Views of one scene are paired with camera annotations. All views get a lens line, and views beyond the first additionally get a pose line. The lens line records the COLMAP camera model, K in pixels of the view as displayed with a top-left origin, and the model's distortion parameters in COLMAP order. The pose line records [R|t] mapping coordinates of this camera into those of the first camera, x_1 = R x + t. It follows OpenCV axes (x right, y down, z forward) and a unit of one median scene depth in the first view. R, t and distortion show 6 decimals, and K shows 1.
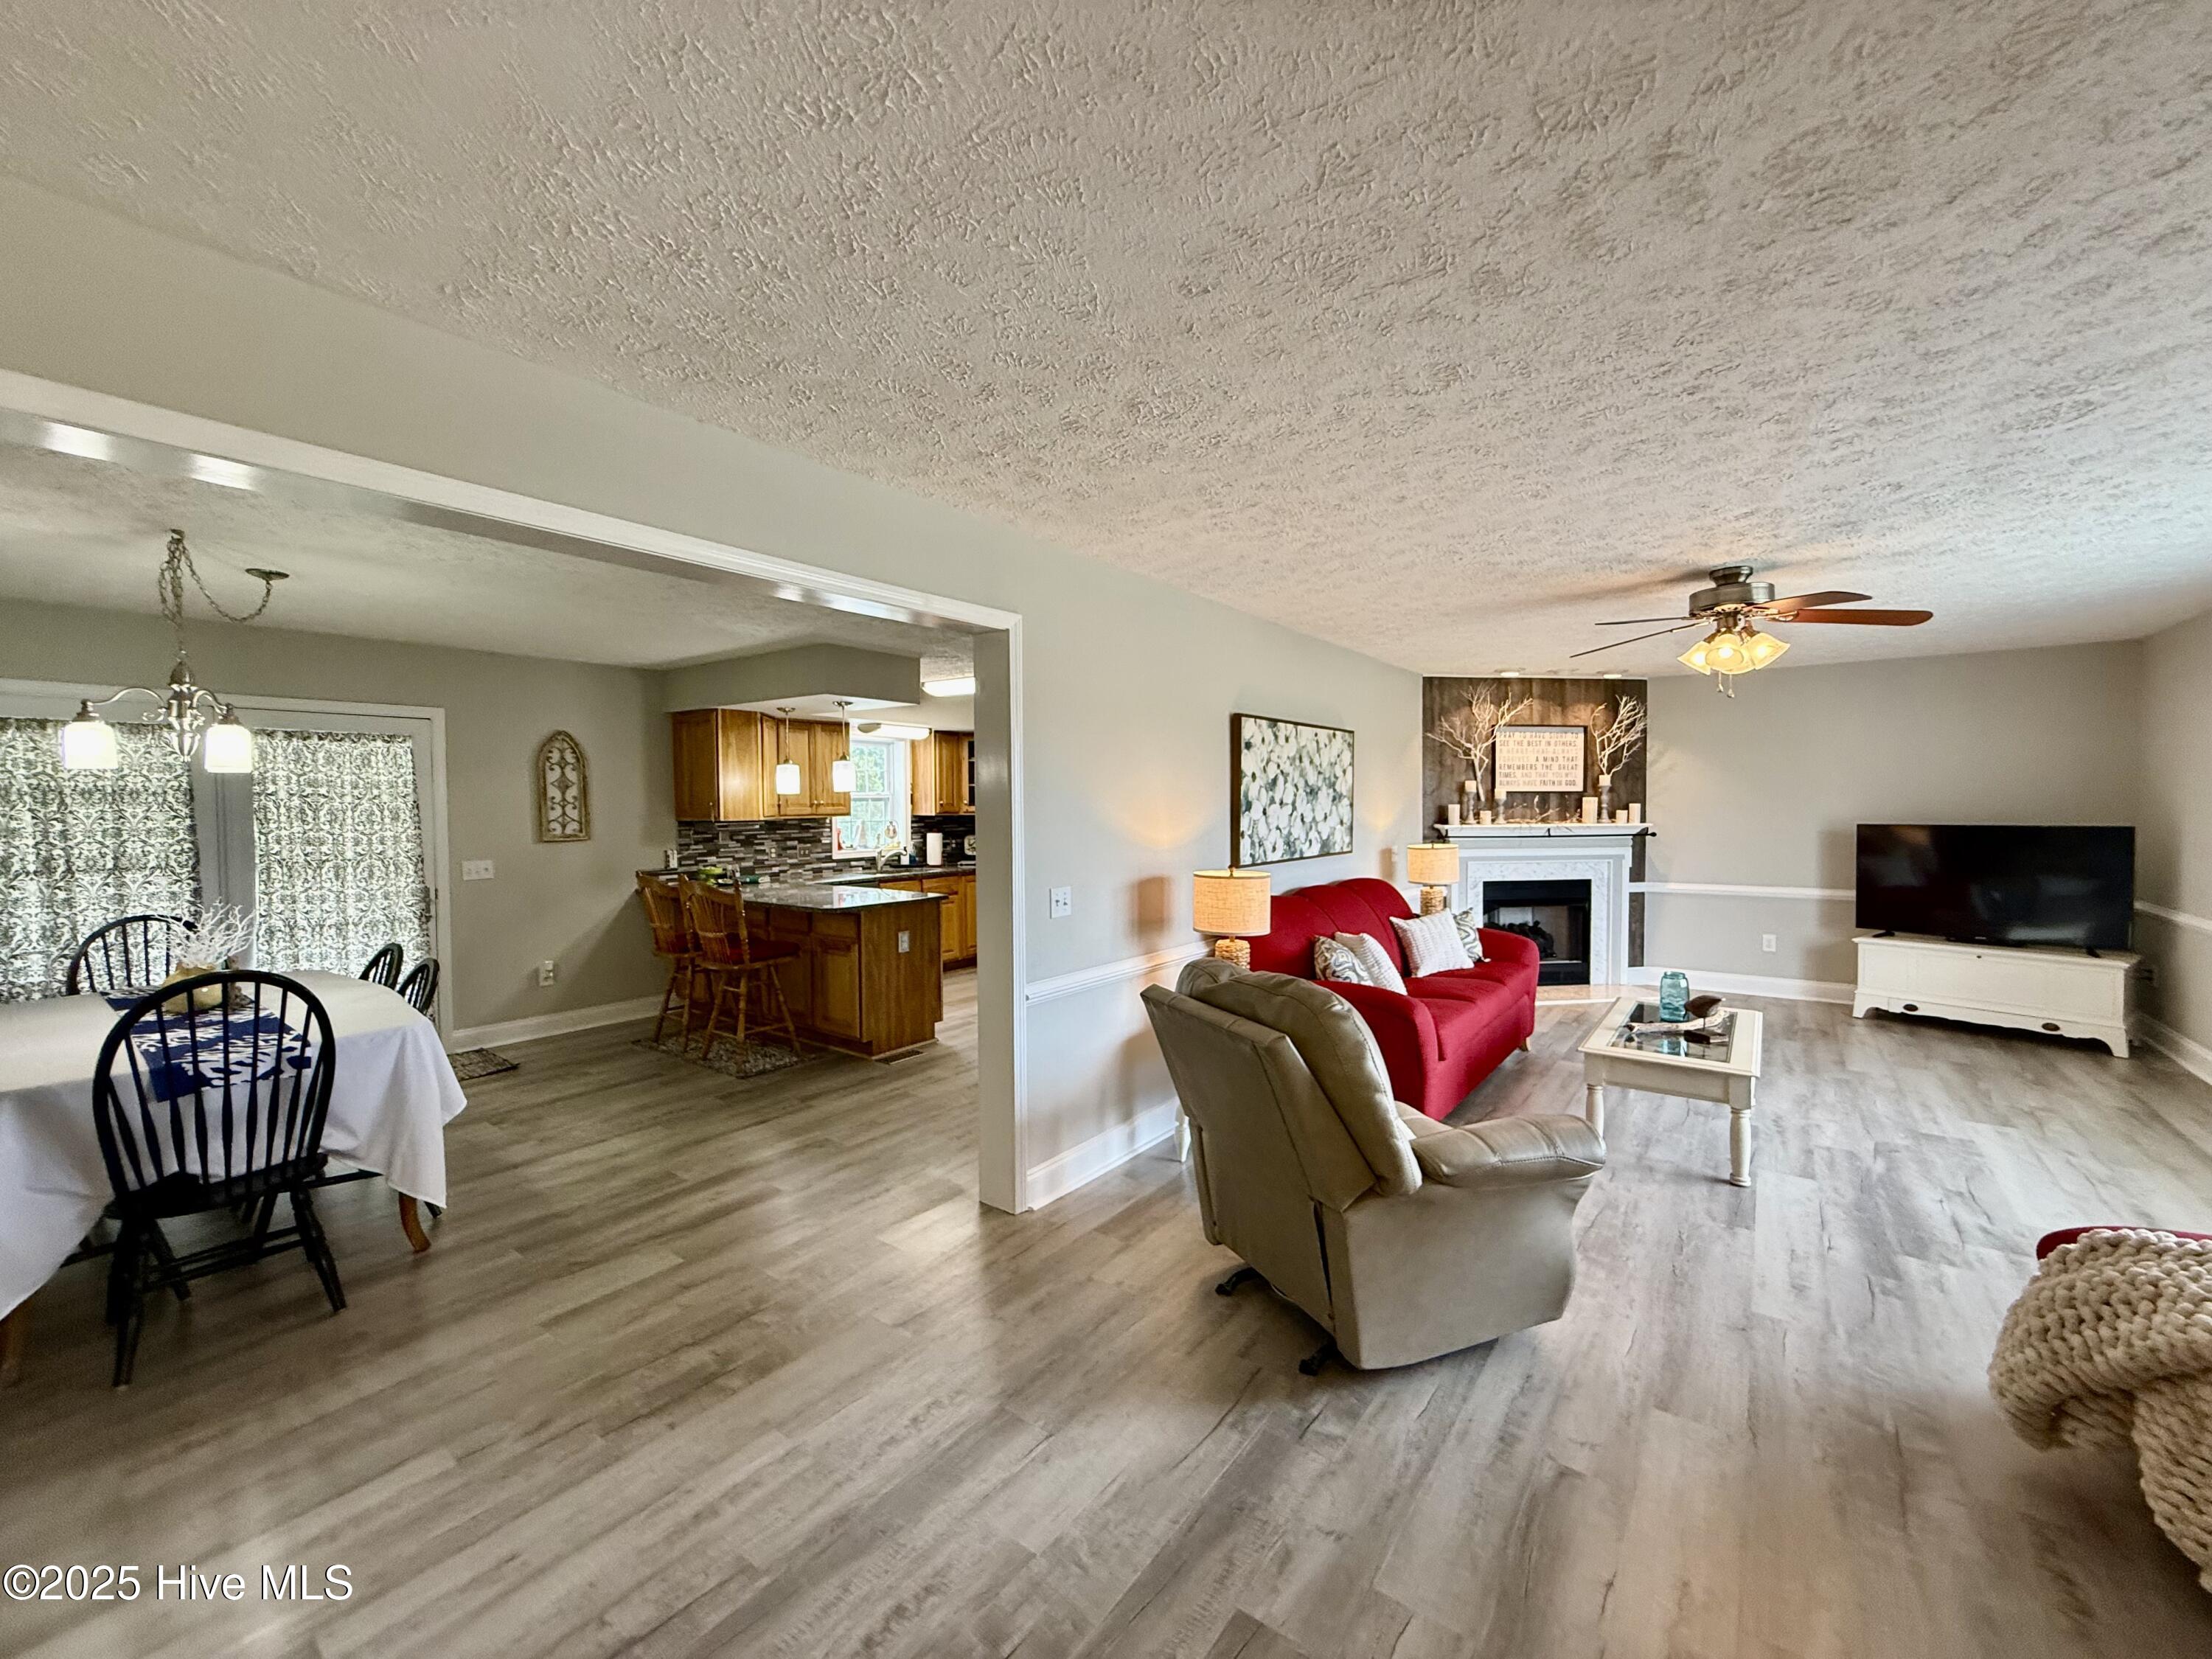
lens RADIAL K [[881.4, 0, 1106.9], [0, 881.4, 833.0], [0, 0, 1]] dist [-0.002155, -0.000088]
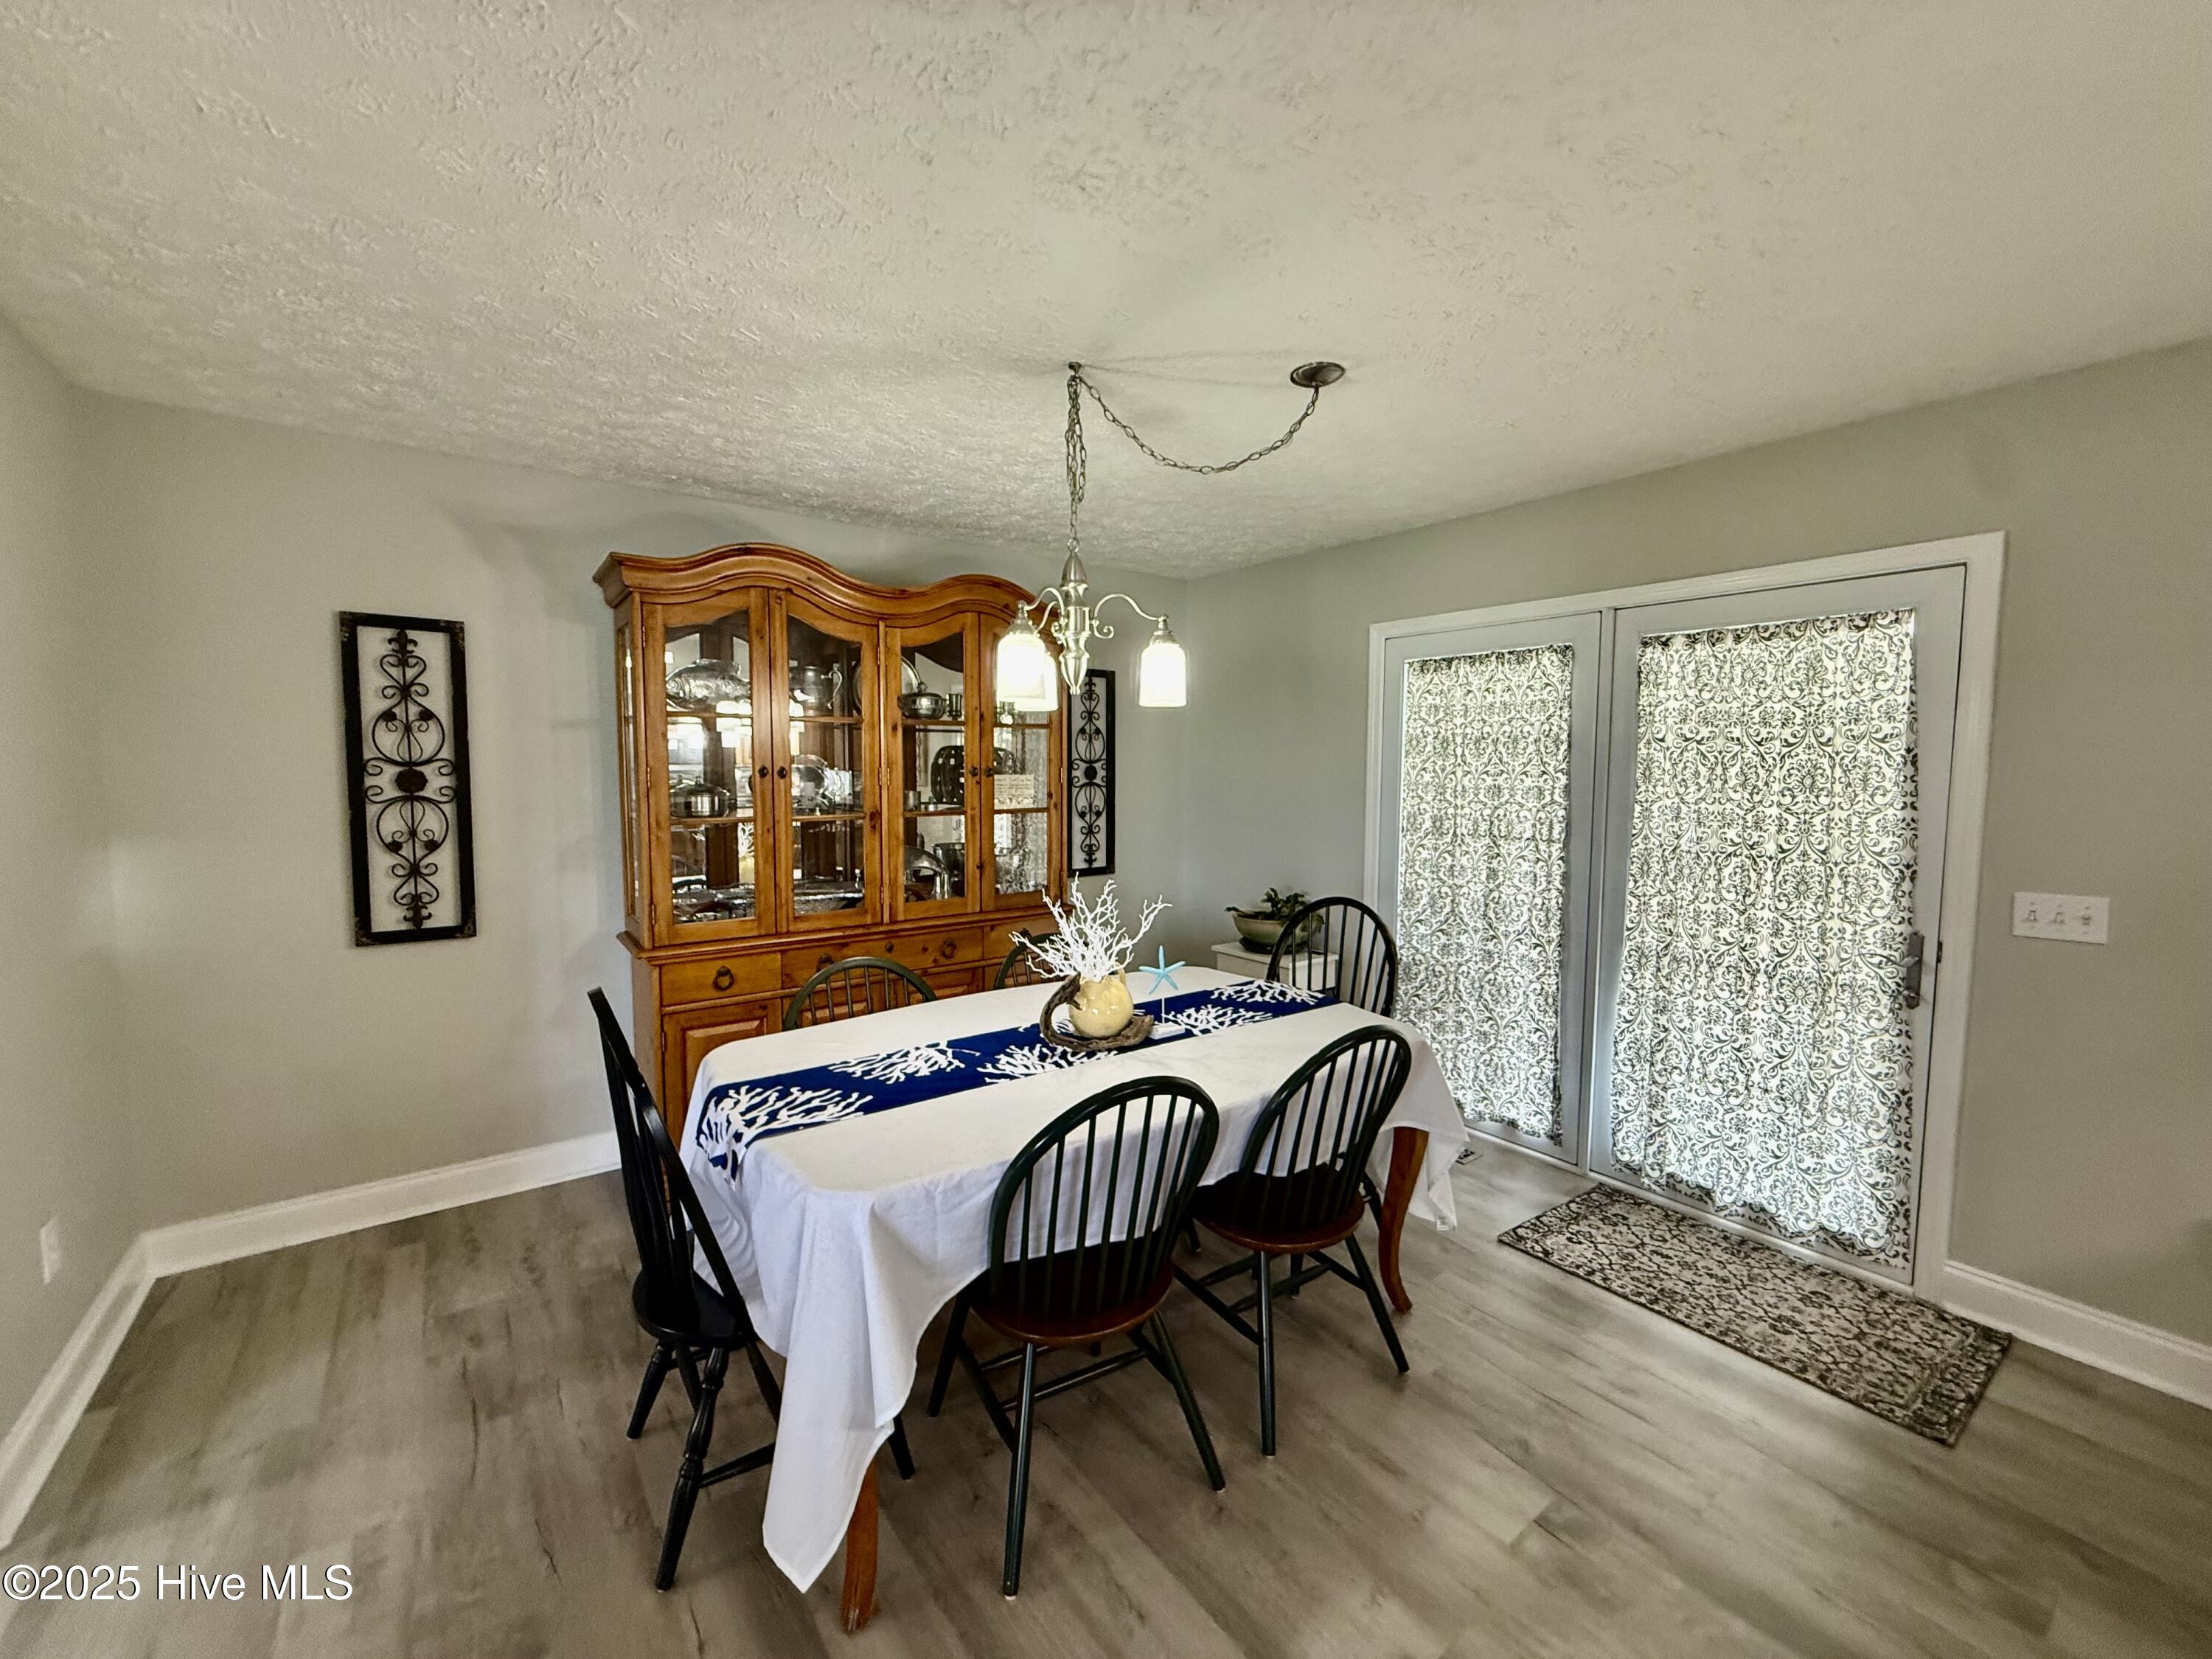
lens RADIAL K [[881.4, 0, 1105.9], [0, 881.4, 828.1], [0, 0, 1]] dist [-0.002155, -0.000088]
pose [[-0.284612, 0.071112, -0.956002, -0.212049], [-0.038340, 0.995603, 0.085472, -0.017872], [0.957876, 0.060979, -0.280634, 0.725609]]
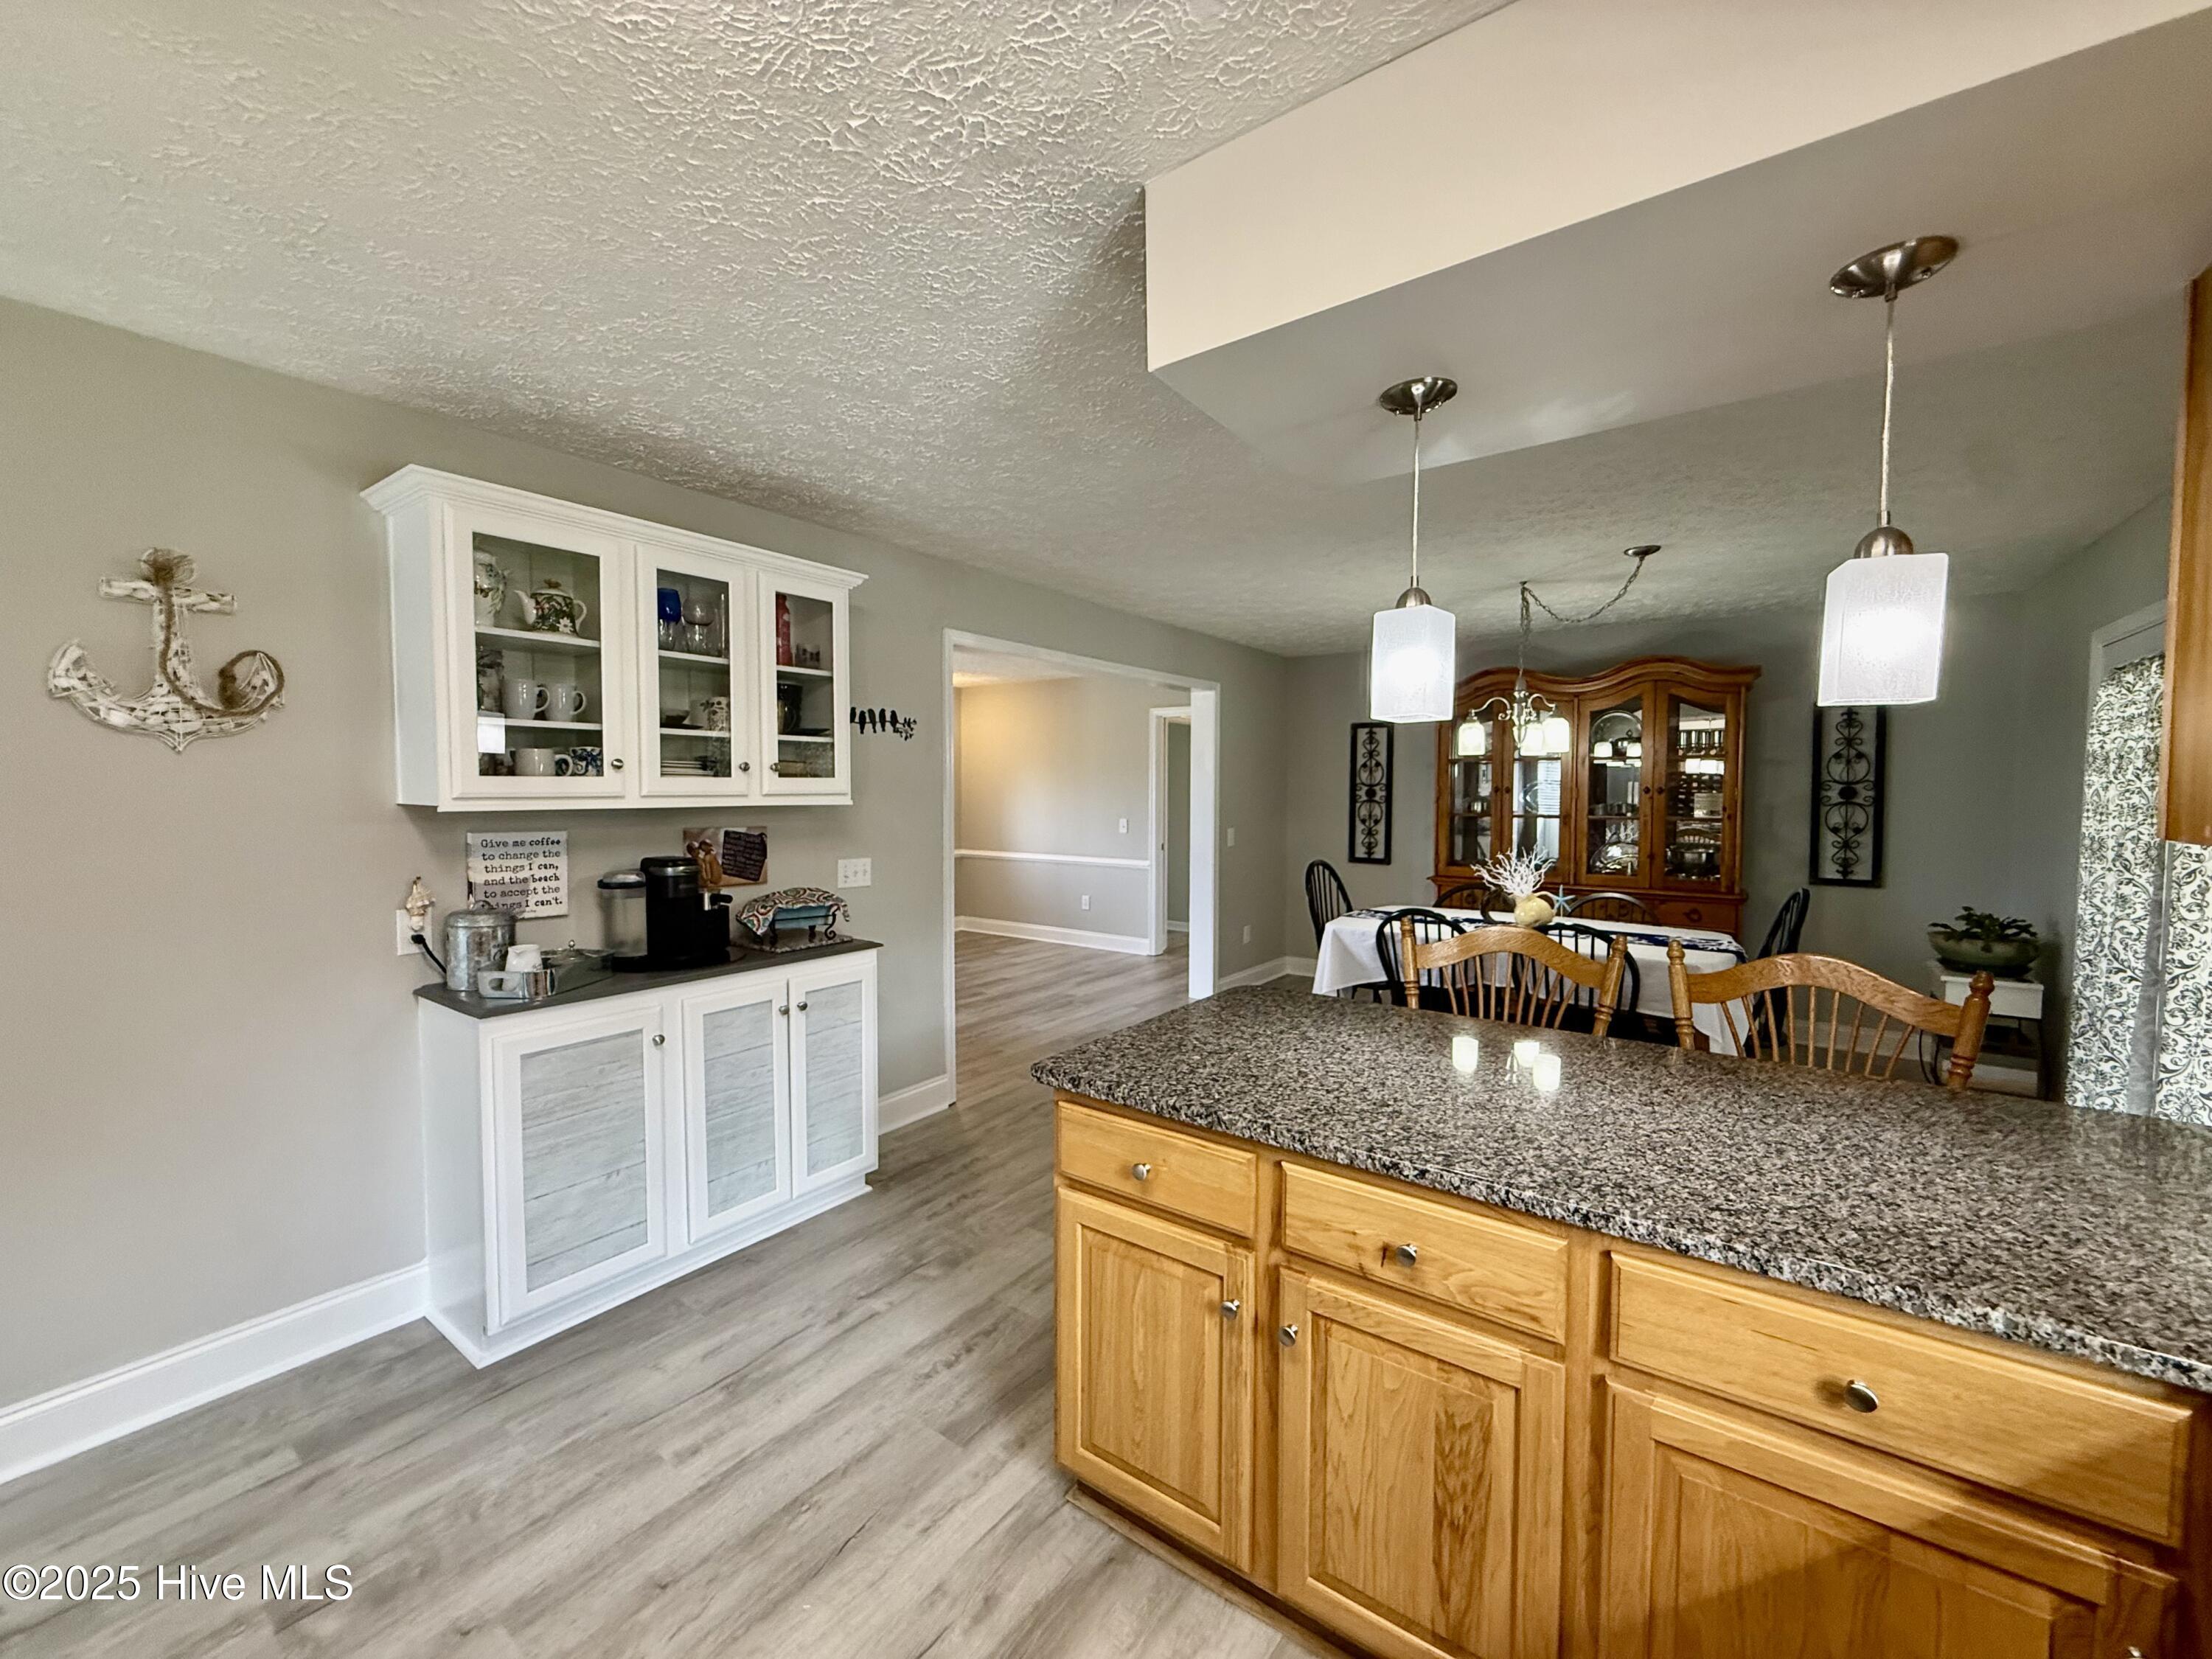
lens RADIAL K [[881.4, 0, 1106.2], [0, 881.4, 829.1], [0, 0, 1]] dist [-0.002155, -0.000088]
pose [[-0.999951, -0.003998, -0.009018, -0.224967], [-0.004699, 0.996852, 0.079143, -0.031247], [0.008673, 0.079182, -0.996822, 1.468969]]
